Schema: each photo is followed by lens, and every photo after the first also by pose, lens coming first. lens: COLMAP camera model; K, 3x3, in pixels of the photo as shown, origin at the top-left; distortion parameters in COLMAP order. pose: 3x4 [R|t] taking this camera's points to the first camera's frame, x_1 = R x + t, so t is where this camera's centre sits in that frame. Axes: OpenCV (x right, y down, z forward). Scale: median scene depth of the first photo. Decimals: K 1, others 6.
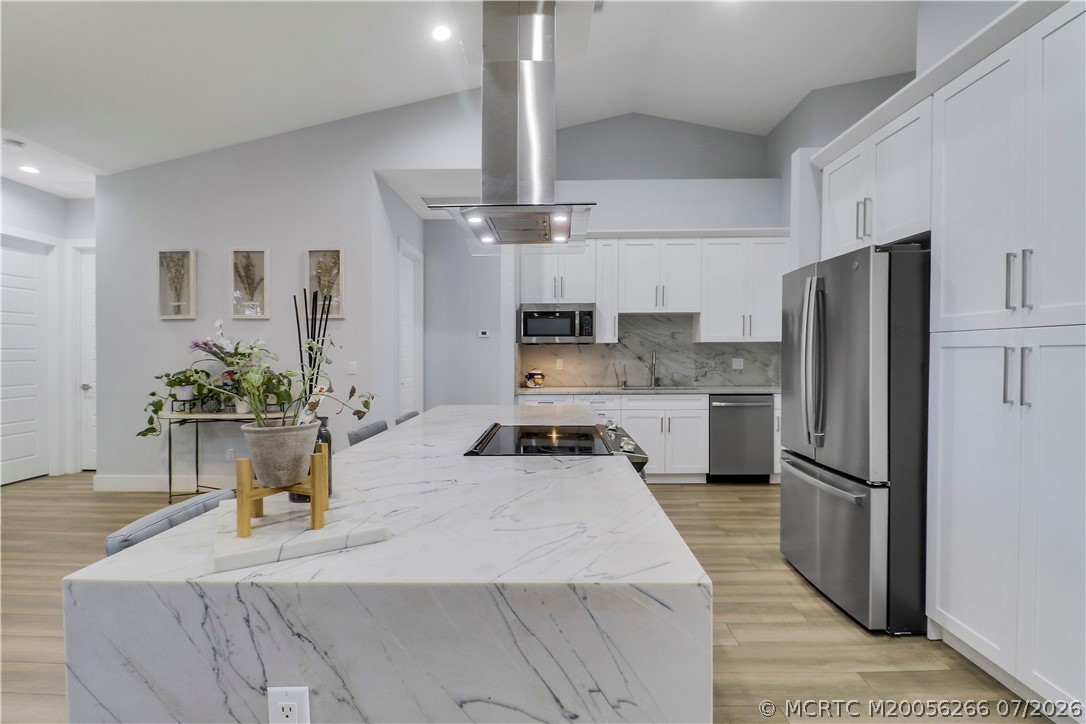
lens RADIAL K [[509.5, 0, 547.1], [0, 509.5, 361.6], [0, 0, 1]] dist [0.002144, -0.002975]
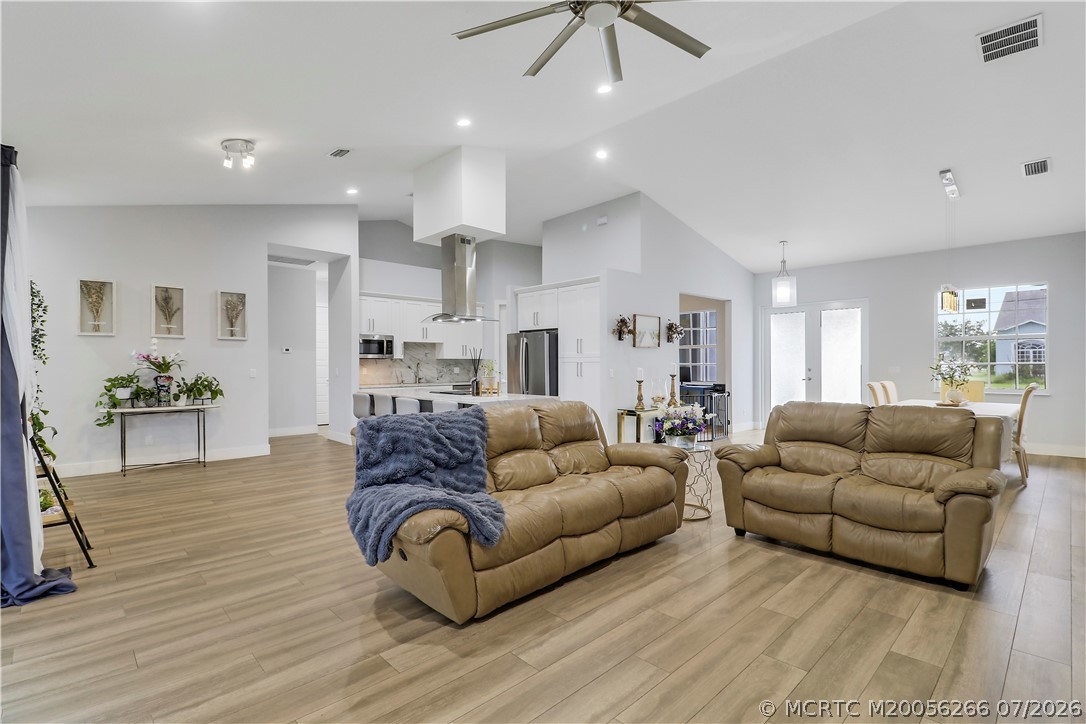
lens RADIAL K [[509.5, 0, 544.0], [0, 509.5, 366.5], [0, 0, 1]] dist [0.002144, -0.002975]
pose [[0.713615, 0.001048, 0.700537, -0.816259], [0.011214, 0.999854, -0.012919, 0.021175], [-0.700448, 0.017075, 0.713499, -0.654653]]
